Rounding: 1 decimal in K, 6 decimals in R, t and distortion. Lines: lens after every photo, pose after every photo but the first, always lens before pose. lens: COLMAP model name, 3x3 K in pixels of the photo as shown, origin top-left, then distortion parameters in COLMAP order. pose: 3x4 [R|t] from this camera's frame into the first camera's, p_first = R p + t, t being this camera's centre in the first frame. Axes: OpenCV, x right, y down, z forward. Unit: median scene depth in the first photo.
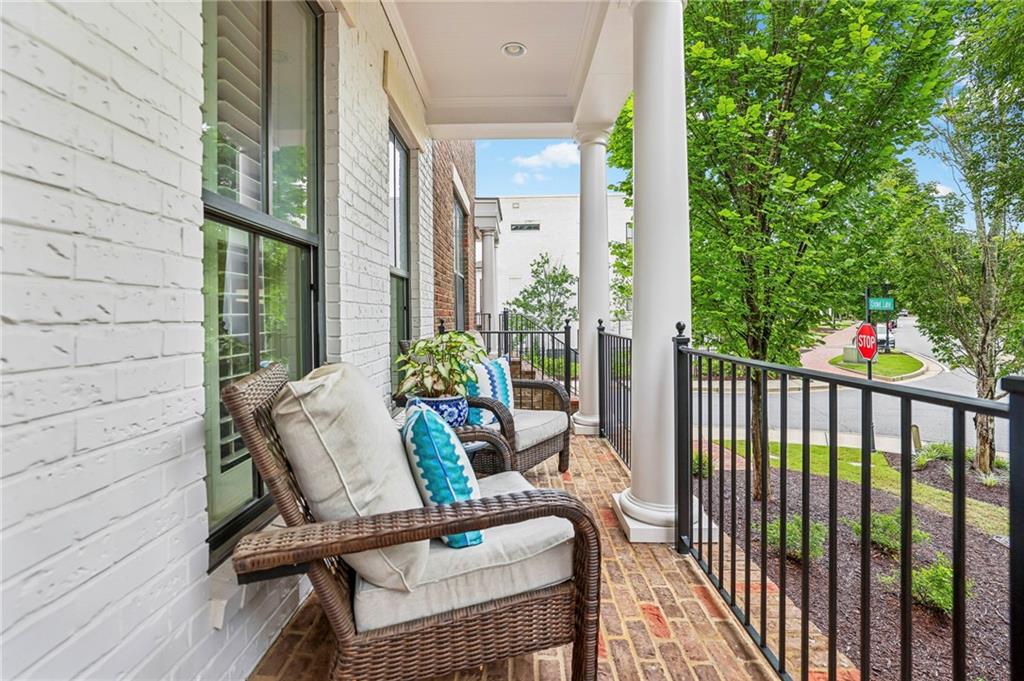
lens RADIAL K [[461.2, 0, 510.9], [0, 461.2, 321.8], [0, 0, 1]] dist [-0.044363, 0.021668]
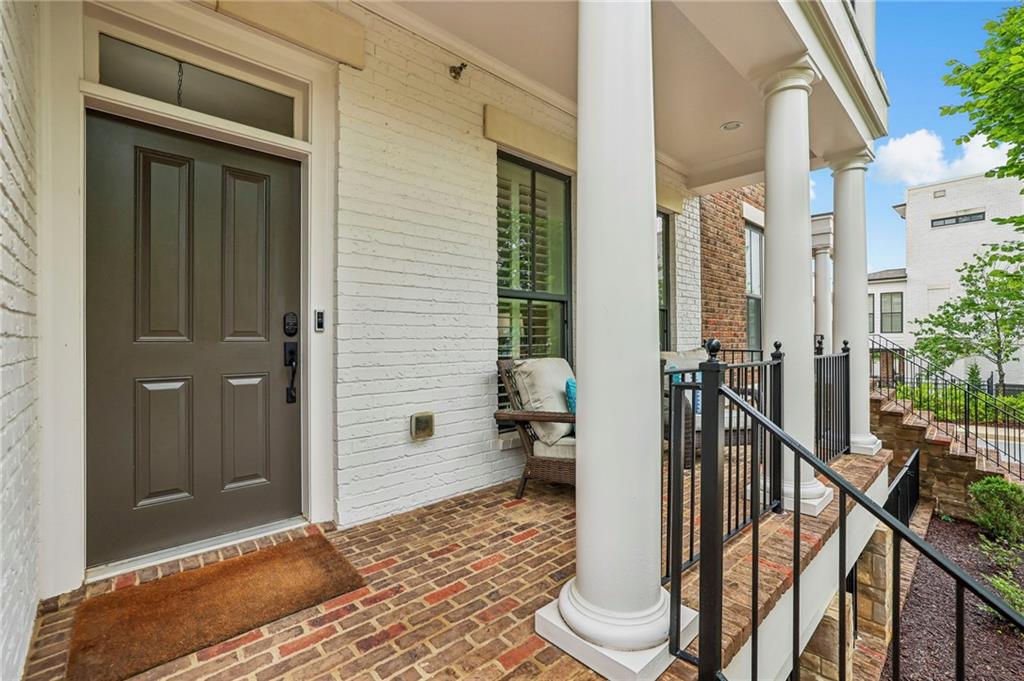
lens RADIAL K [[444.6, 0, 496.7], [0, 444.6, 342.0], [0, 0, 1]] dist [-0.055834, 0.019158]
pose [[0.674435, 0.011358, -0.738247, 0.394812], [-0.011847, 0.999919, 0.004561, 0.002694], [0.738239, 0.005670, 0.674515, -0.251638]]
